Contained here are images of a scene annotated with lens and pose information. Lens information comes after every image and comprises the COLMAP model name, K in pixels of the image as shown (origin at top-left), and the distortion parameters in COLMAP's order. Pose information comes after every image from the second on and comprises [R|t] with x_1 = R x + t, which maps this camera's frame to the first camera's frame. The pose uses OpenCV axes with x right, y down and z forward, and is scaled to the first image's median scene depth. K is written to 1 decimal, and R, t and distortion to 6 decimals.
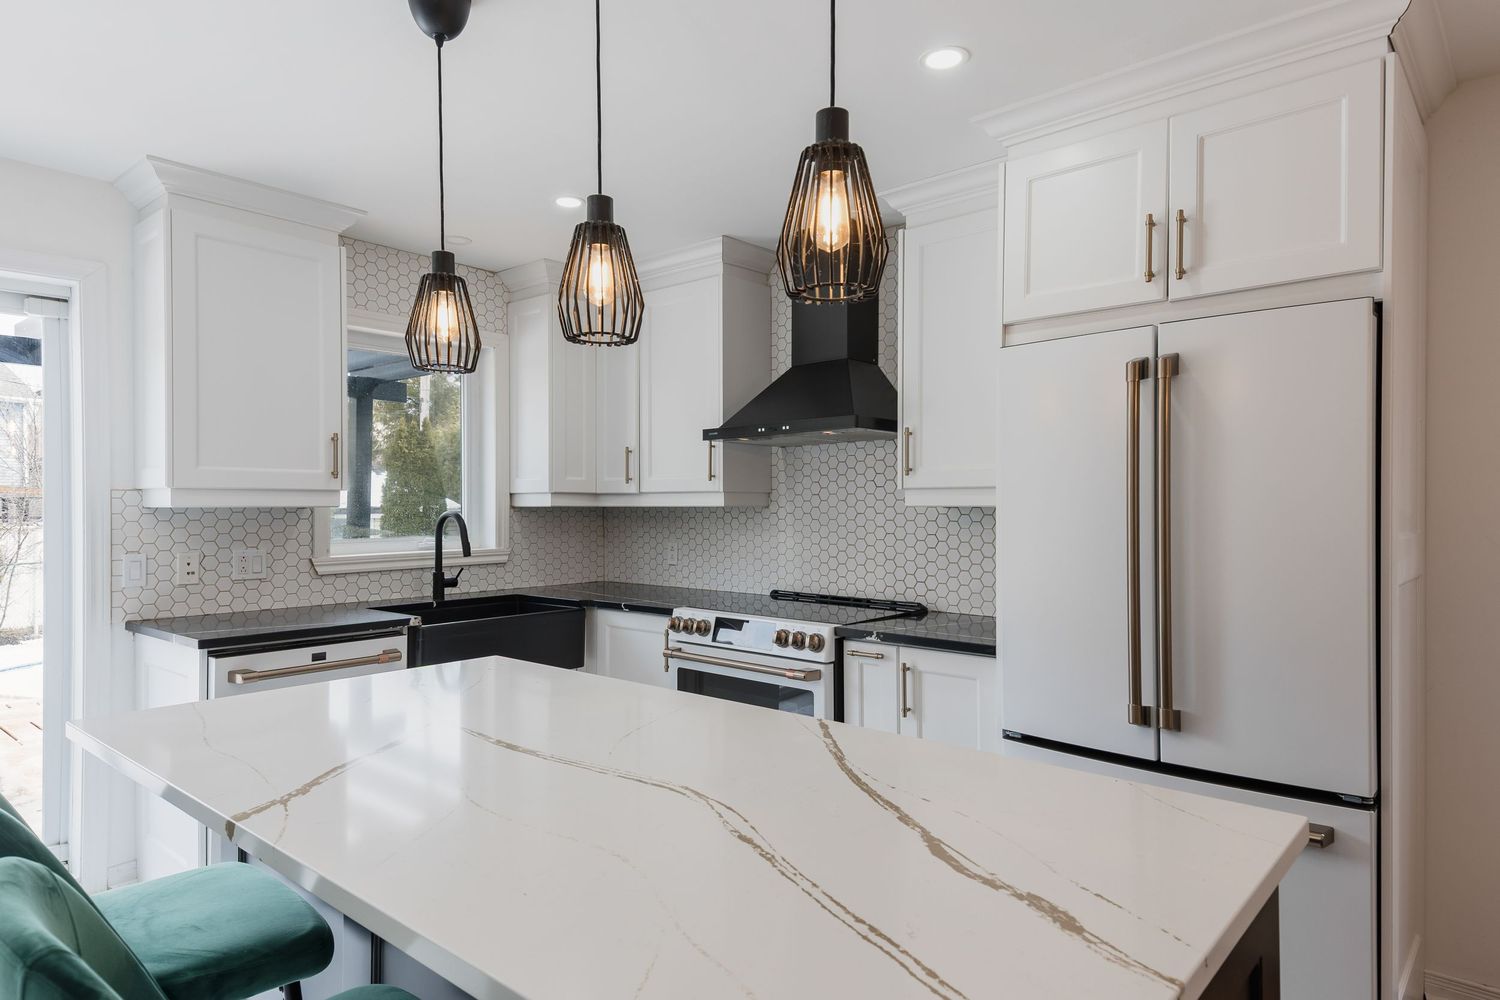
lens RADIAL K [[876.1, 0, 752.5], [0, 876.1, 500.7], [0, 0, 1]] dist [0.060452, 0.000894]
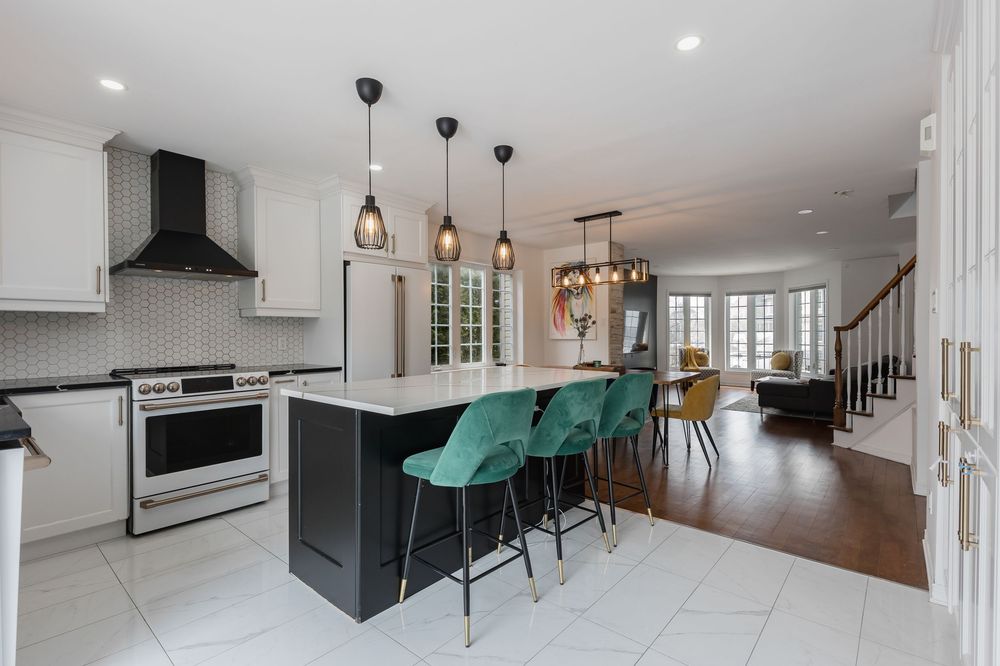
lens RADIAL K [[463.7, 0, 500.9], [0, 463.7, 333.9], [0, 0, 1]] dist [0.001940, 0.000091]
pose [[-0.009391, -0.008331, 0.999921, -0.890184], [-0.004374, 0.999956, 0.008290, 0.035821], [-0.999946, -0.004296, -0.009427, 0.393622]]
